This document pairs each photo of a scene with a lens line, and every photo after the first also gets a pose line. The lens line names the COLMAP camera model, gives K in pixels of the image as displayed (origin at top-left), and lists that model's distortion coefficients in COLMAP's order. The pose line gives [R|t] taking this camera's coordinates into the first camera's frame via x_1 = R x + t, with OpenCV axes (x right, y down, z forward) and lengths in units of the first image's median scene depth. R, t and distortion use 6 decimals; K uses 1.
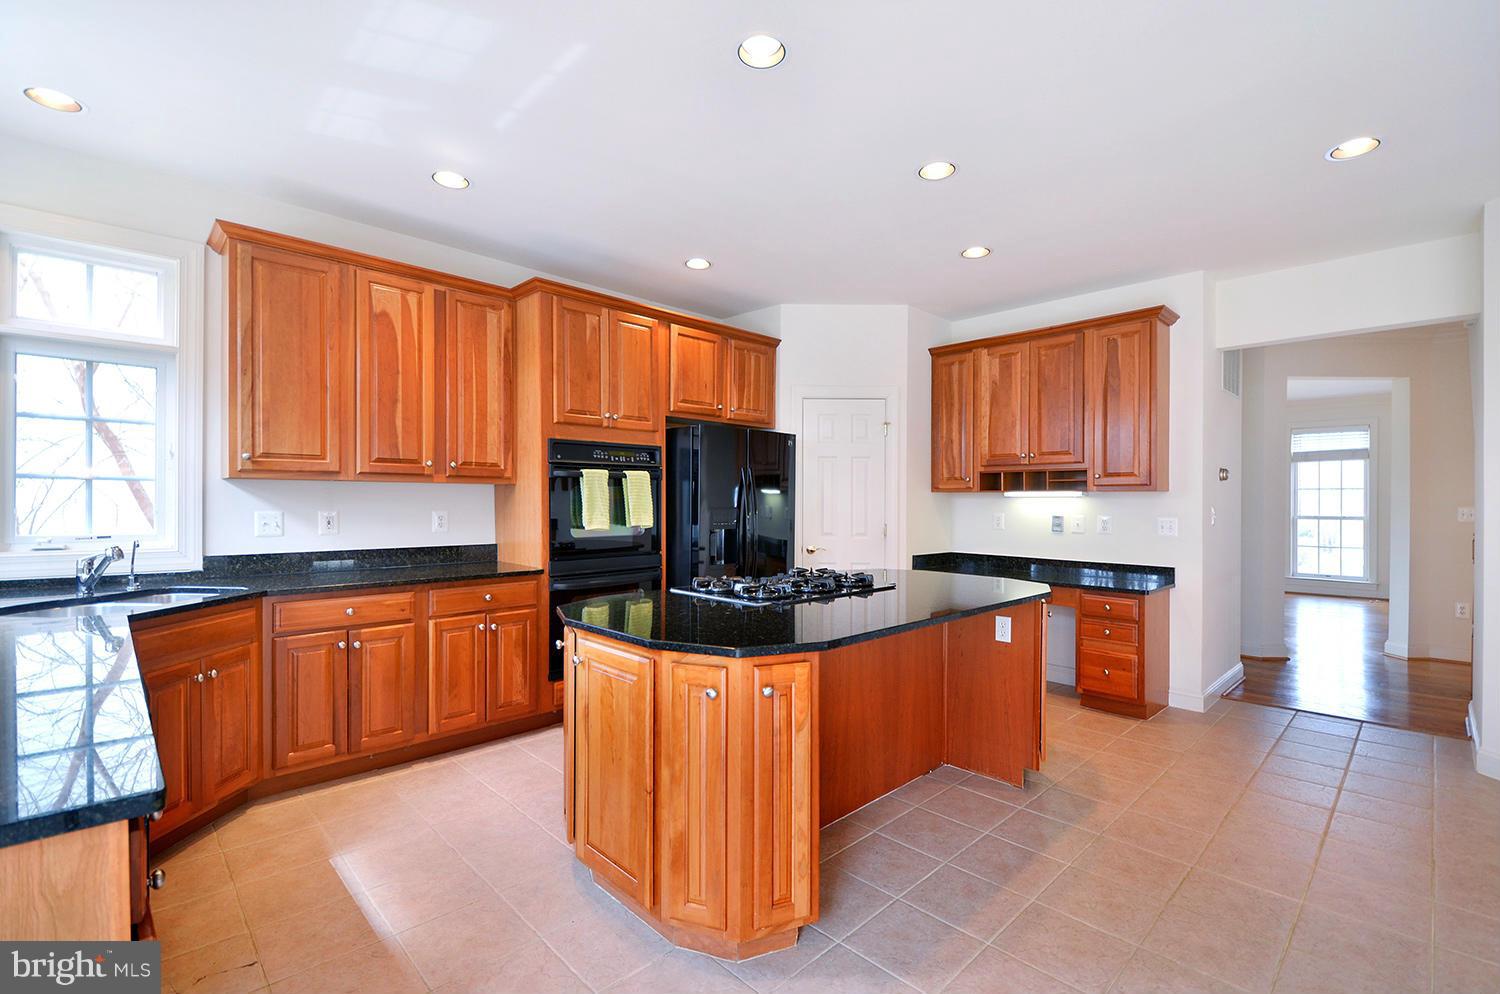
lens RADIAL K [[659.4, 0, 741.5], [0, 659.4, 496.3], [0, 0, 1]] dist [0.005545, 0.000149]
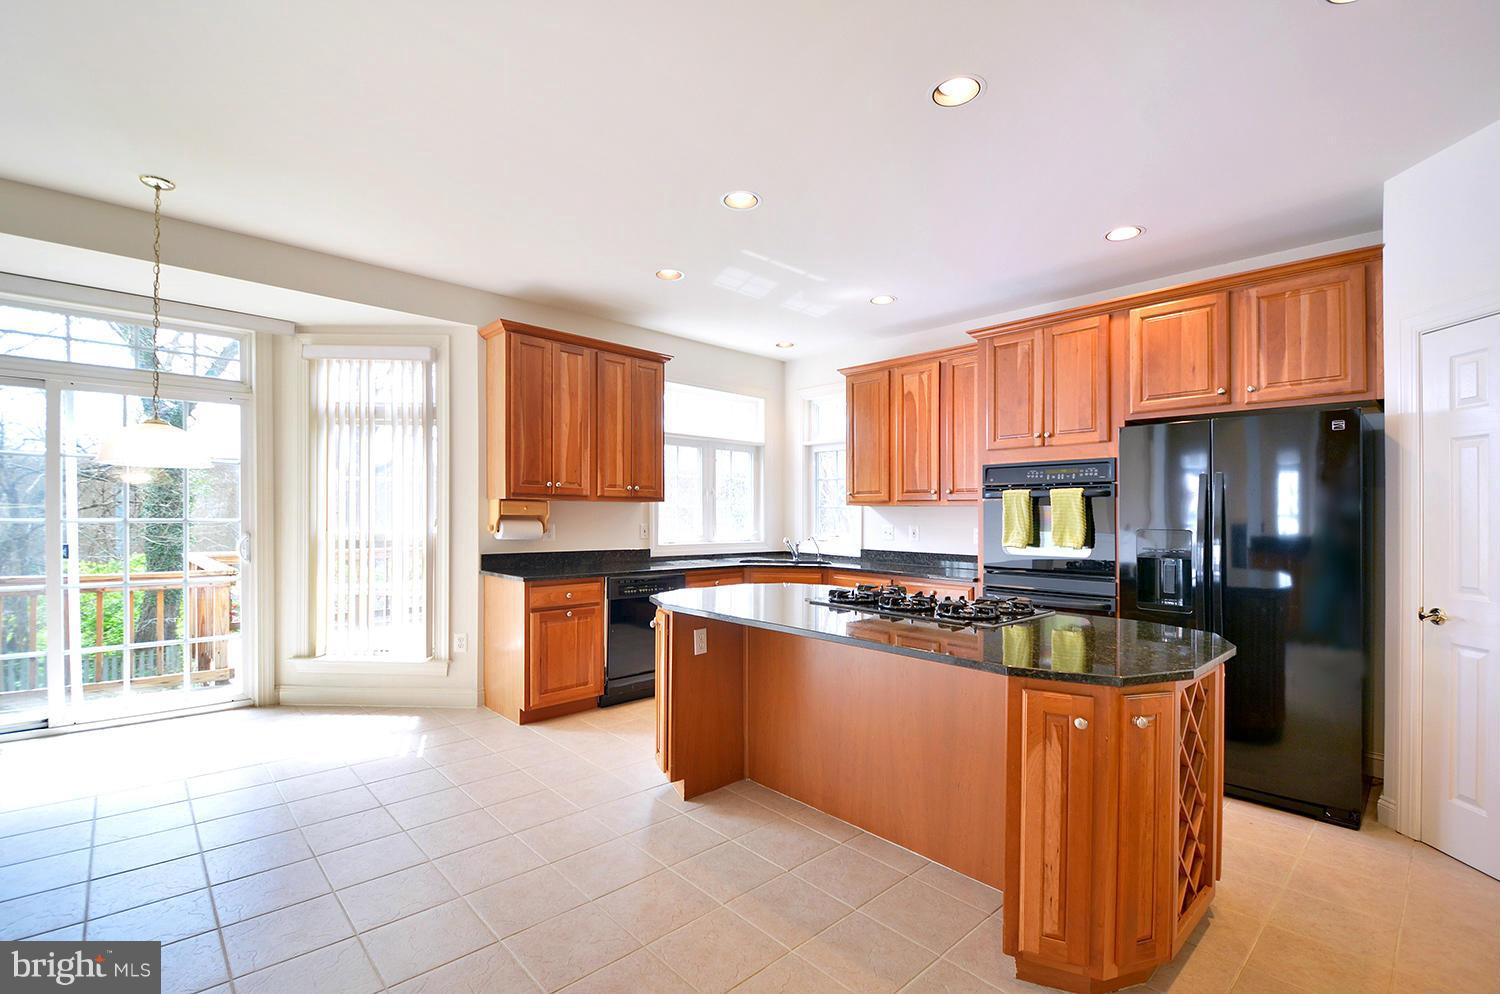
lens RADIAL K [[659.4, 0, 768.8], [0, 659.4, 518.8], [0, 0, 1]] dist [0.005545, 0.000149]
pose [[0.003614, -0.000466, -0.999993, 0.902474], [-0.003228, 0.999995, -0.000478, 0.007768], [0.999988, 0.003230, 0.003612, 0.656965]]
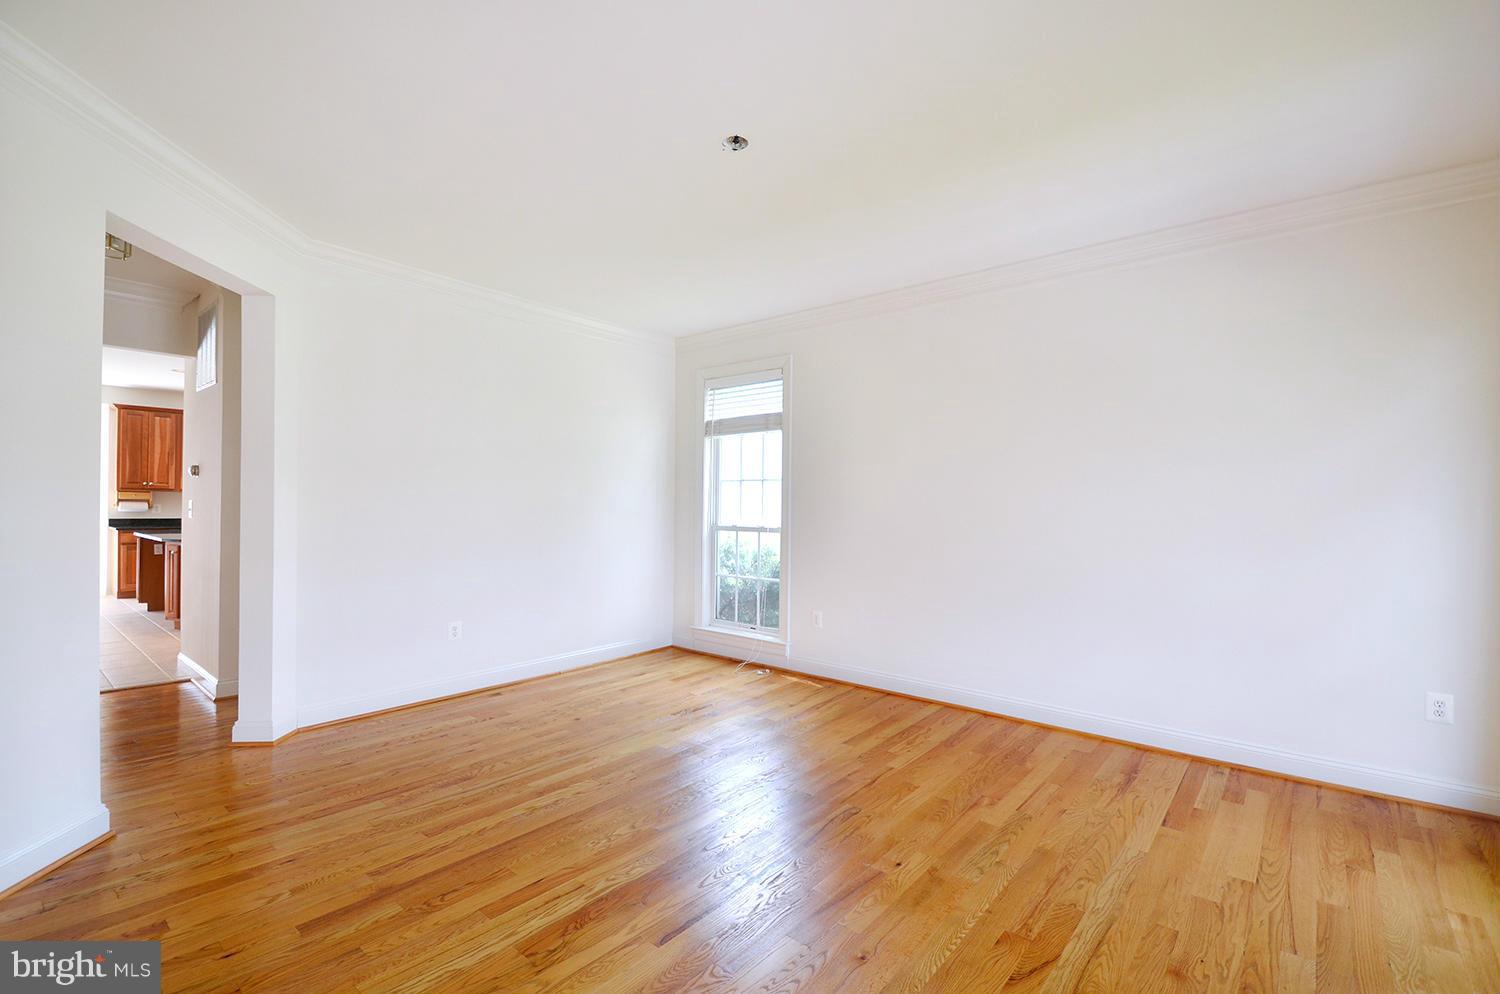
lens RADIAL K [[659.4, 0, 749.5], [0, 659.4, 502.9], [0, 0, 1]] dist [0.005545, 0.000149]
pose [[0.106955, 0.001077, -0.994263, 2.823726], [-0.001418, 0.999999, 0.000931, 0.011916], [0.994263, 0.001311, 0.106956, 2.712142]]
